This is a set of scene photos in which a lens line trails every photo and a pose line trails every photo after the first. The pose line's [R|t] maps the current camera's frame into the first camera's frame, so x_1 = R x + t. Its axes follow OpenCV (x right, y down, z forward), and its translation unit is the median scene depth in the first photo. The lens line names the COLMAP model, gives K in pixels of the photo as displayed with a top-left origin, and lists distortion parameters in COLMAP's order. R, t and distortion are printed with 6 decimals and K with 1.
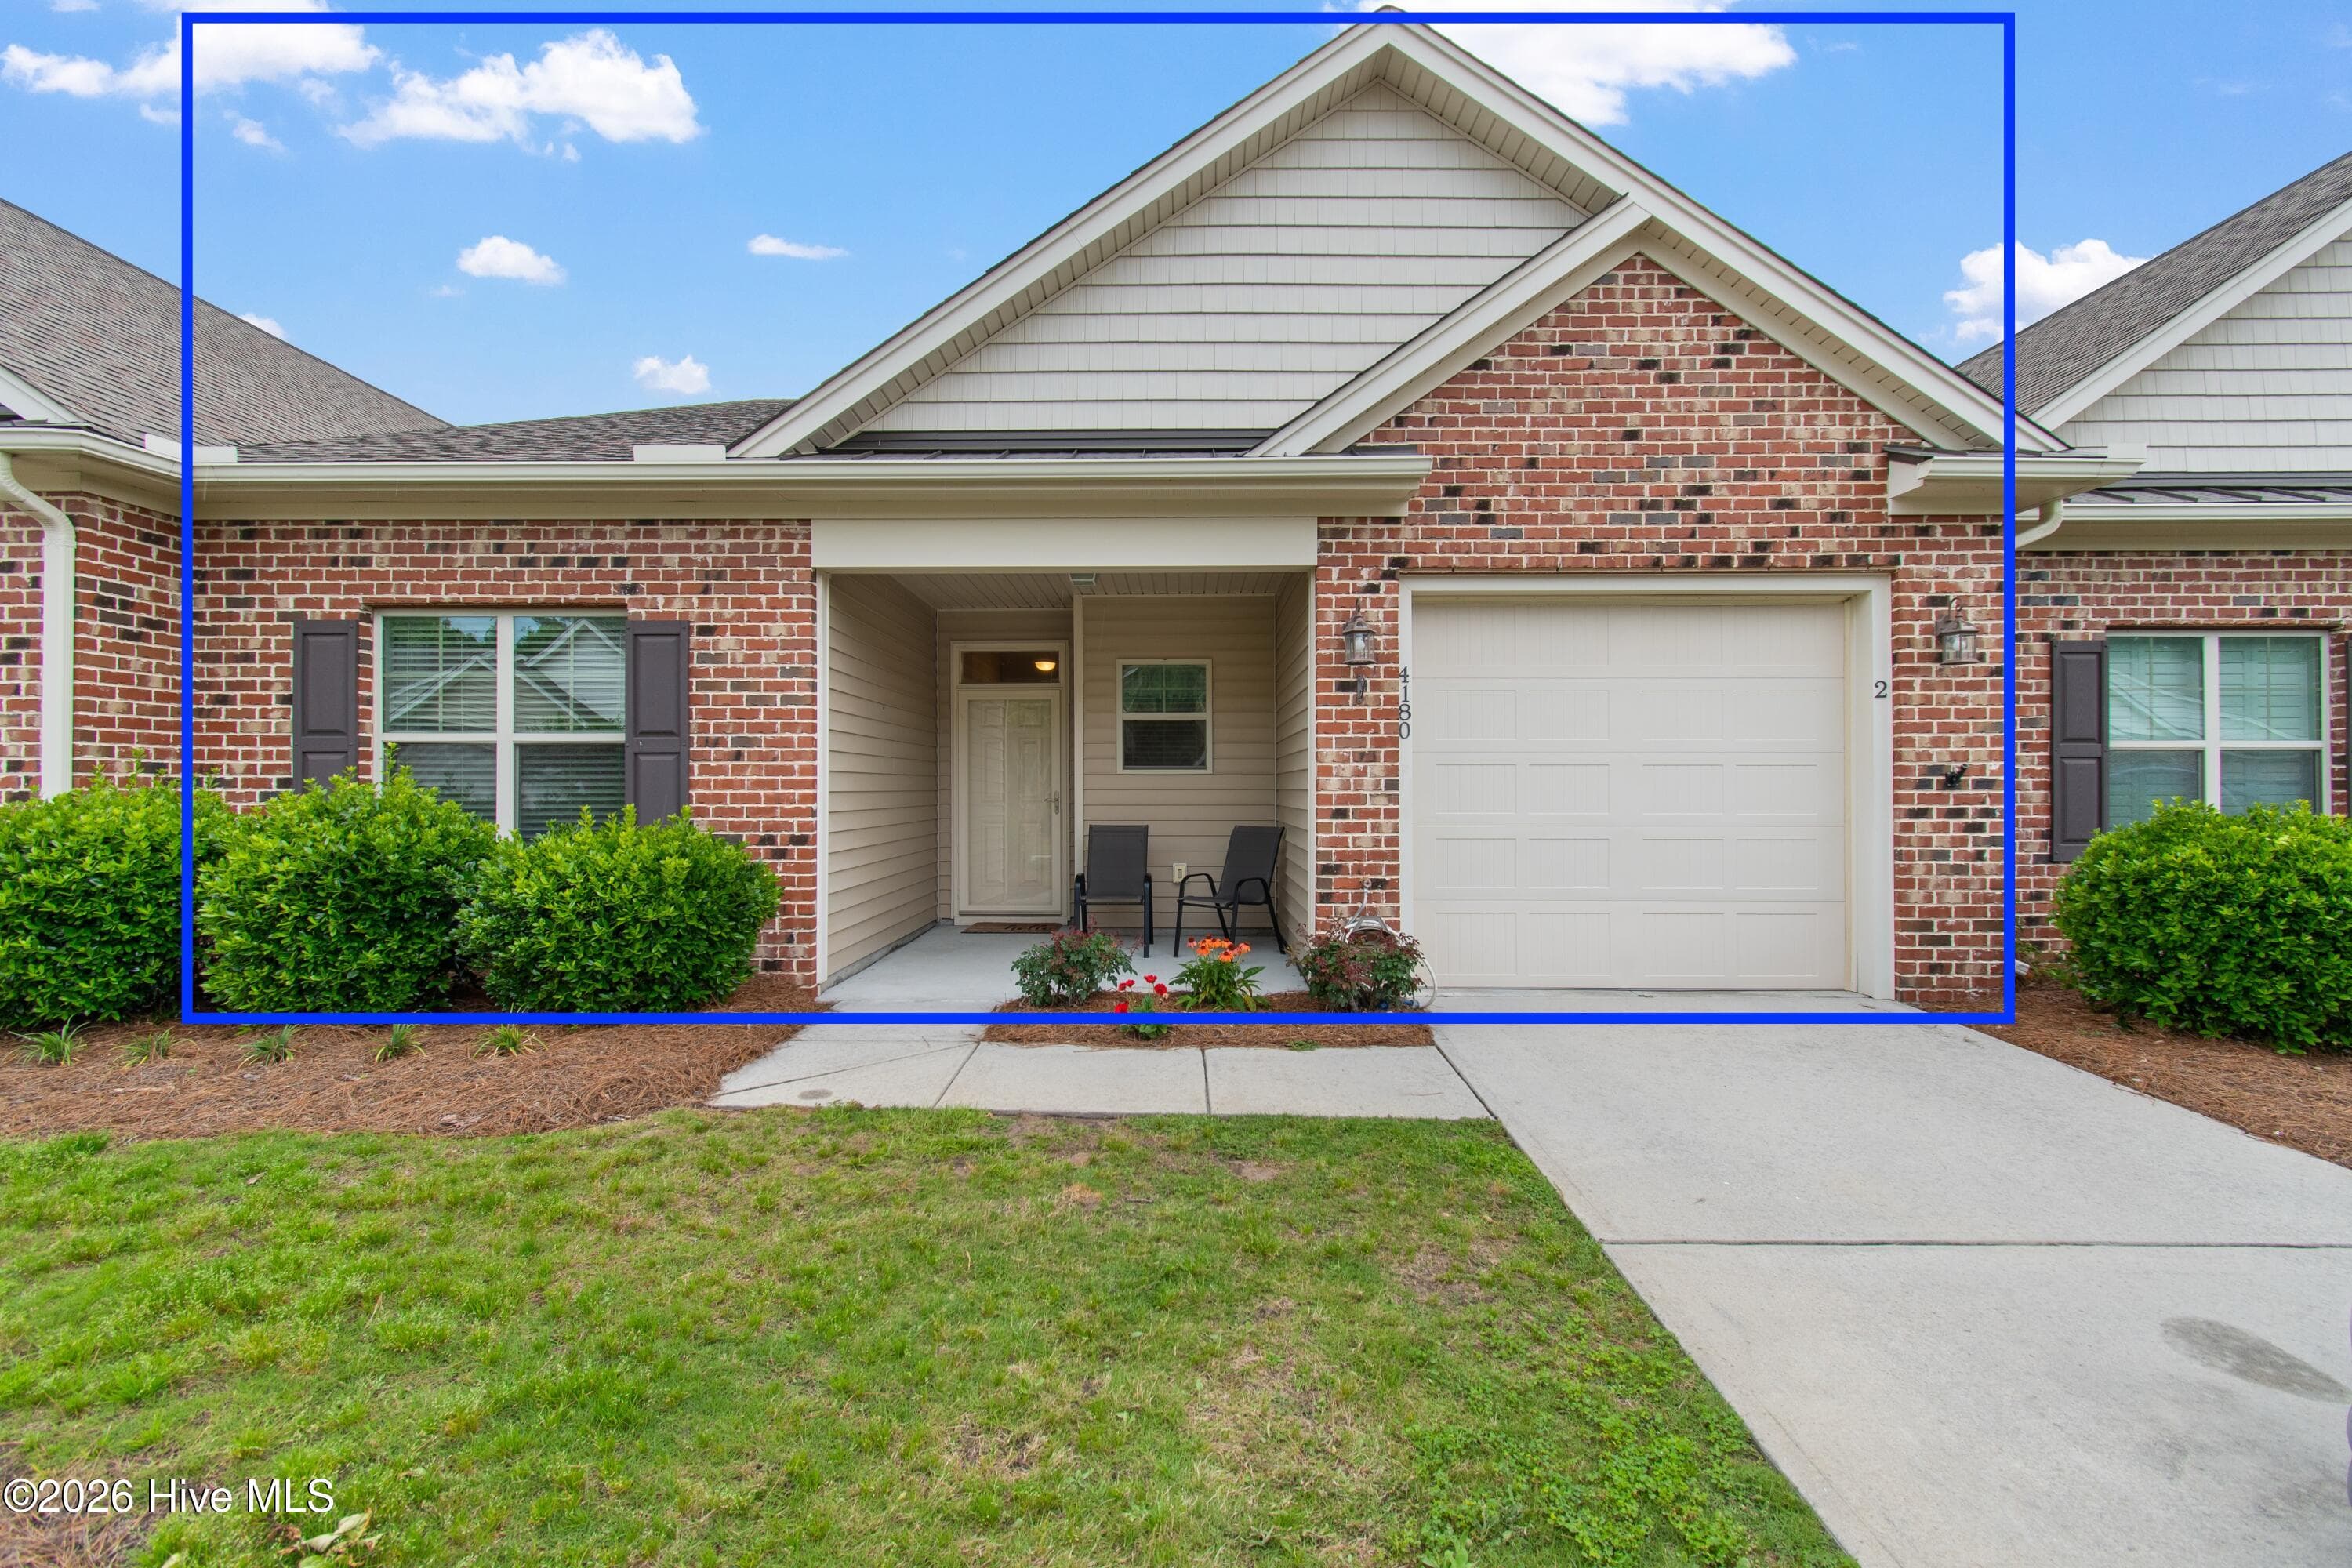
lens RADIAL K [[1178.6, 0, 1176.0], [0, 1178.6, 784.0], [0, 0, 1]] dist [-0.024040, 0.000271]
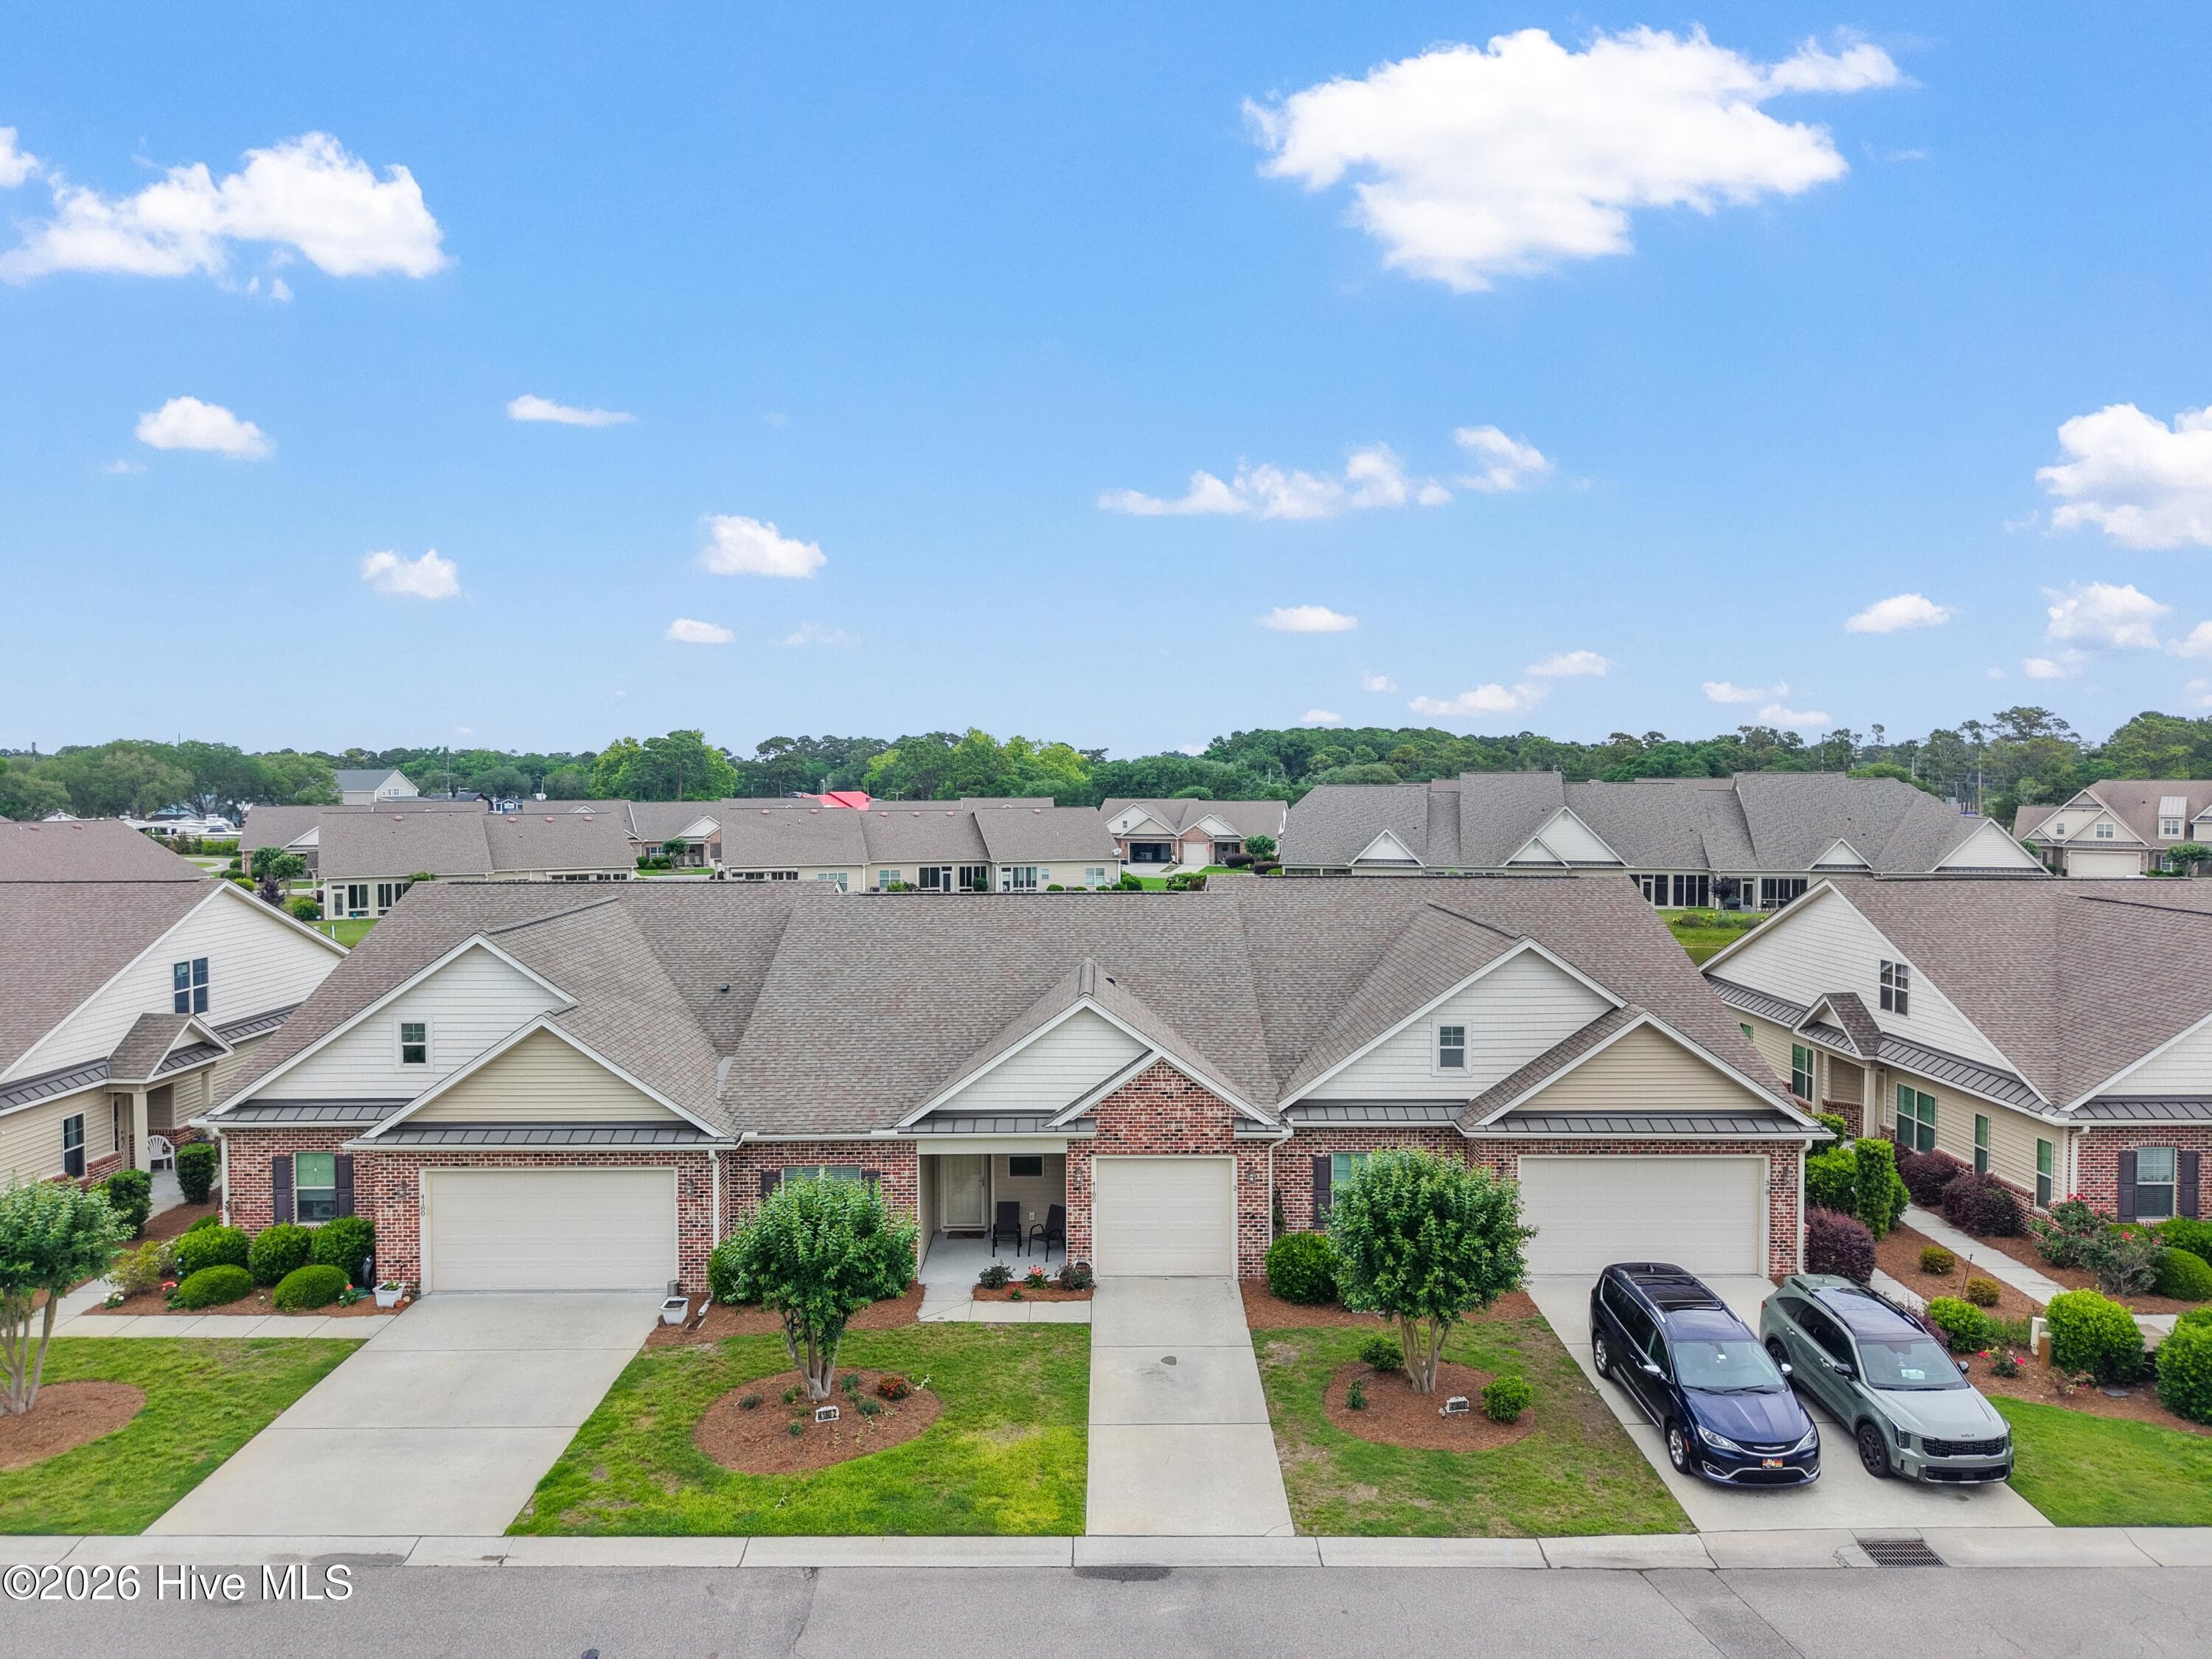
lens RADIAL K [[1488.8, 0, 1108.0], [0, 1488.8, 823.1], [0, 0, 1]] dist [0.019648, -0.020778]
pose [[0.999729, -0.003308, 0.023043, 0.142804], [0.003360, 0.999992, -0.002229, -1.129368], [-0.023035, 0.002306, 0.999732, -3.304007]]
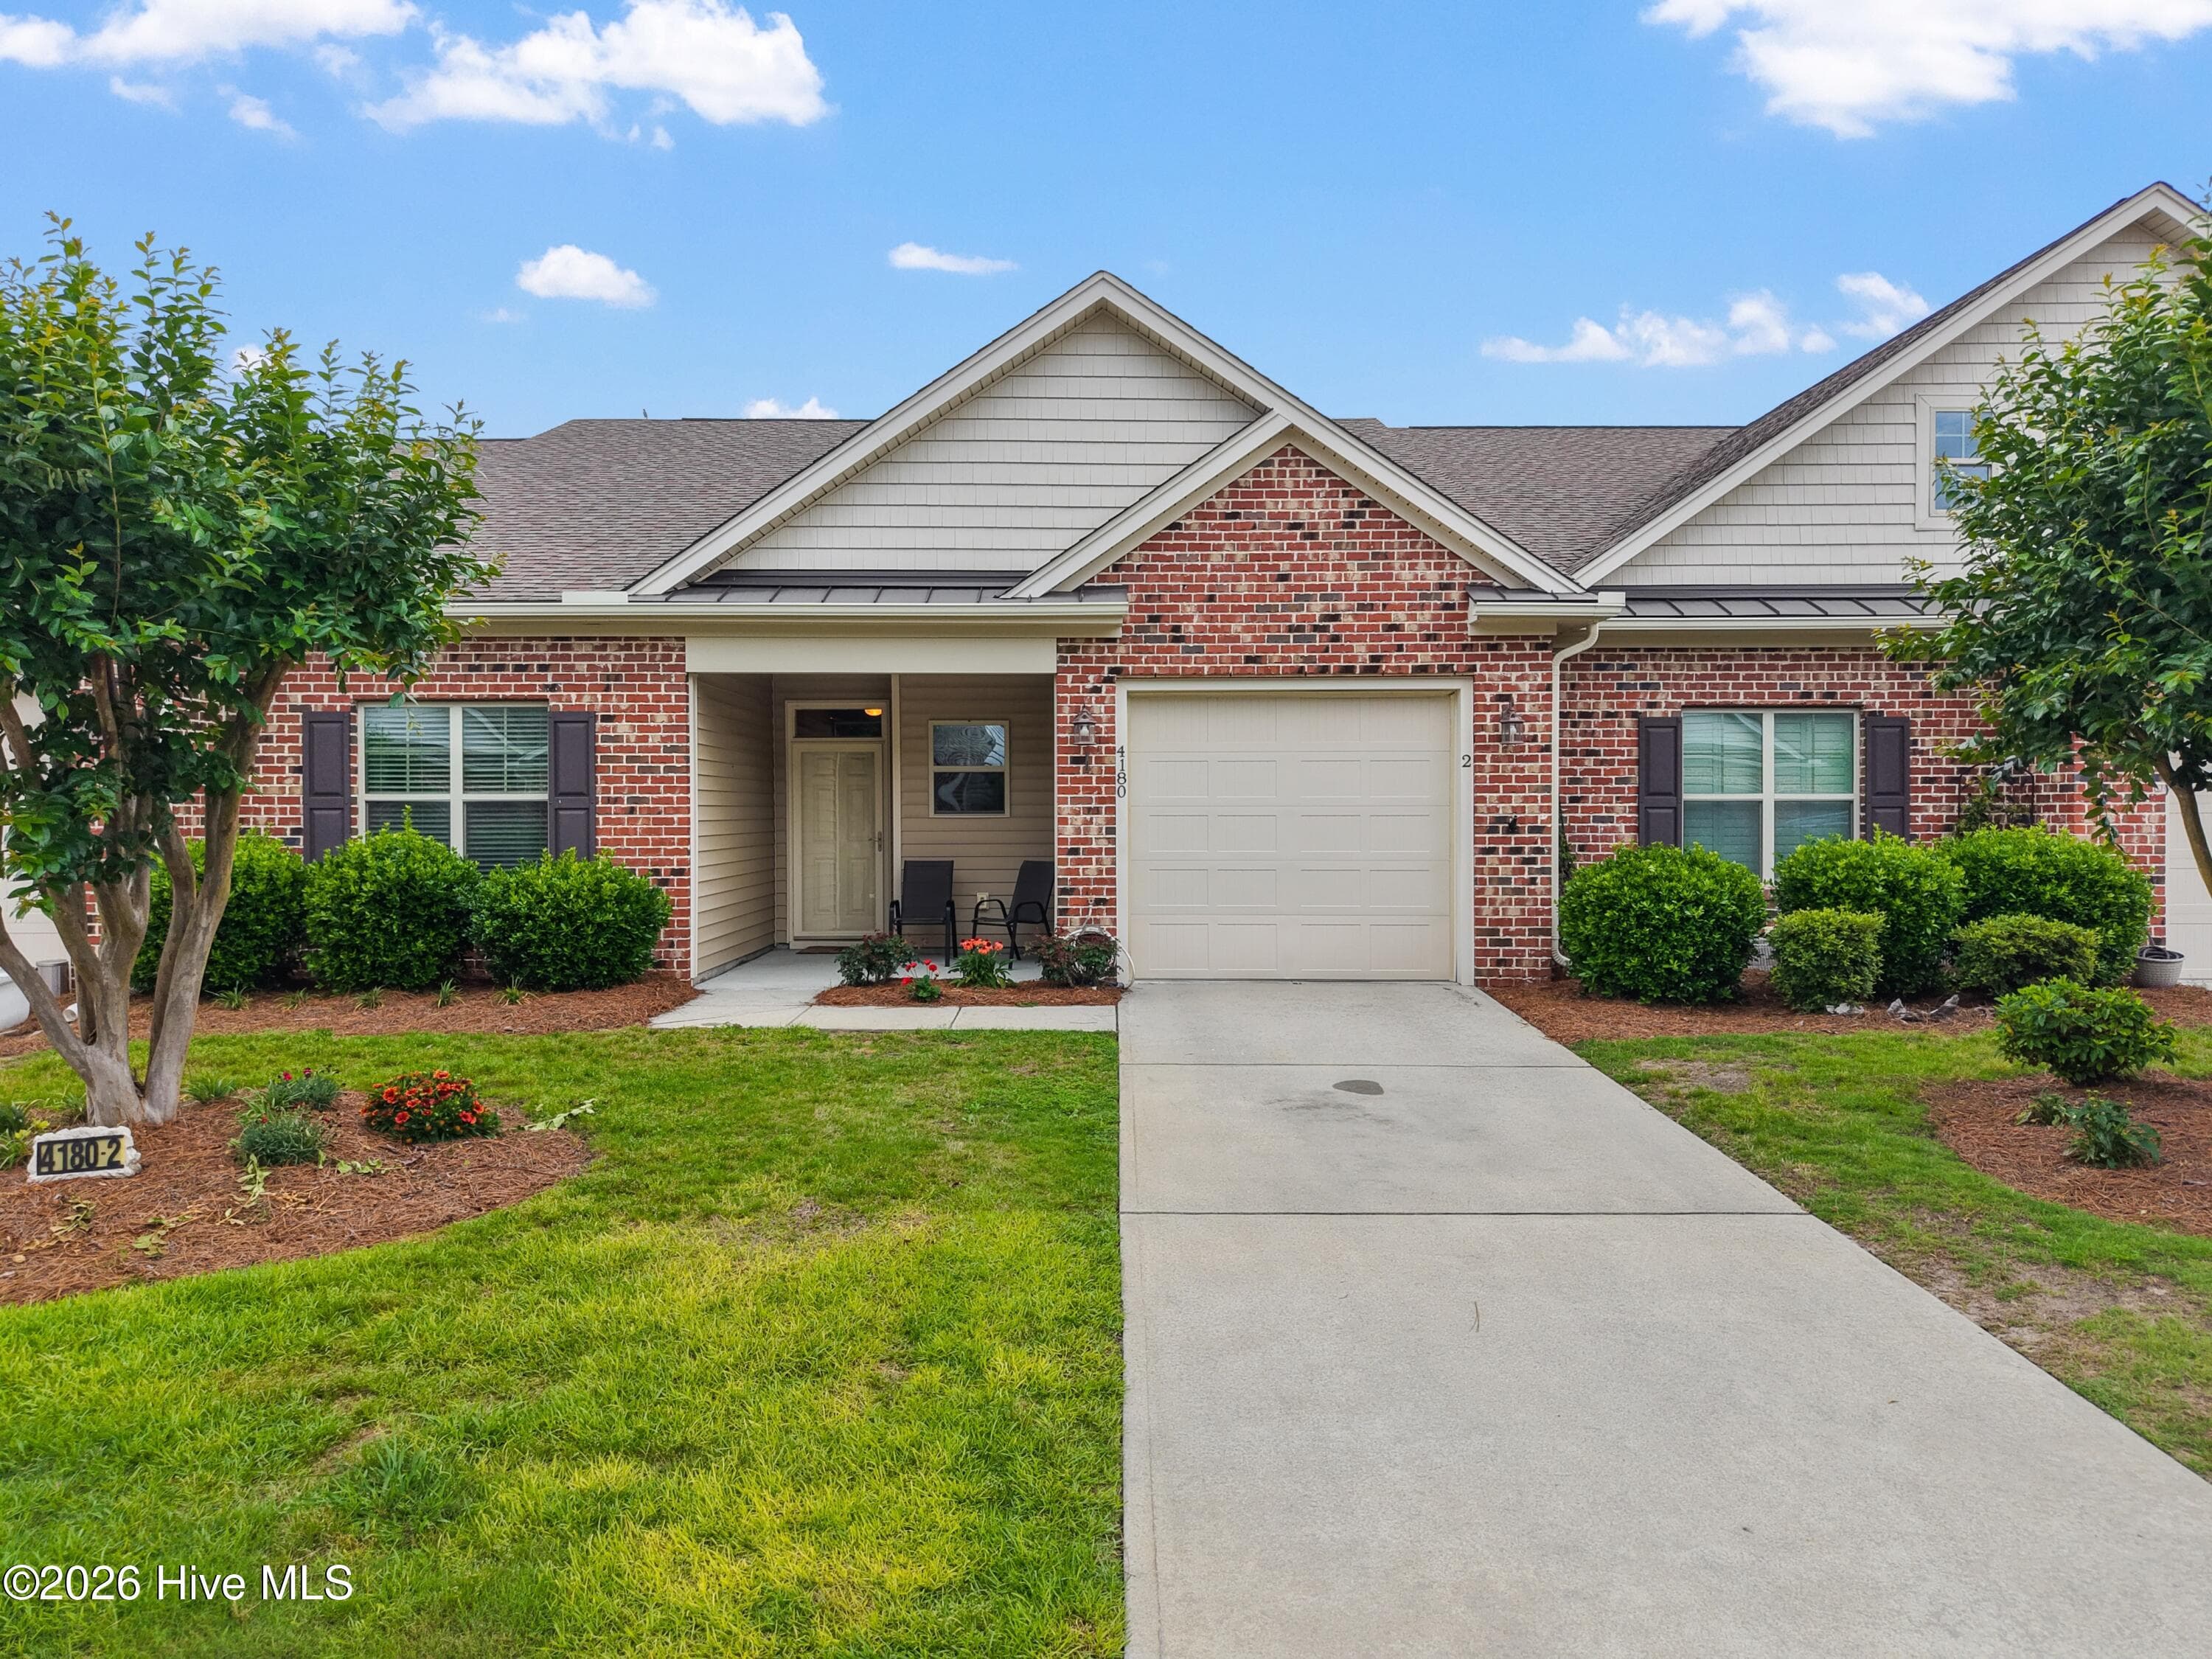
lens RADIAL K [[1604.5, 0, 1113.0], [0, 1604.5, 828.3], [0, 0, 1]] dist [0.126717, -0.435922]
pose [[0.999793, -0.002094, 0.020227, 0.148579], [0.001839, 0.999919, 0.012613, -0.026494], [-0.020252, -0.012573, 0.999716, -0.898931]]
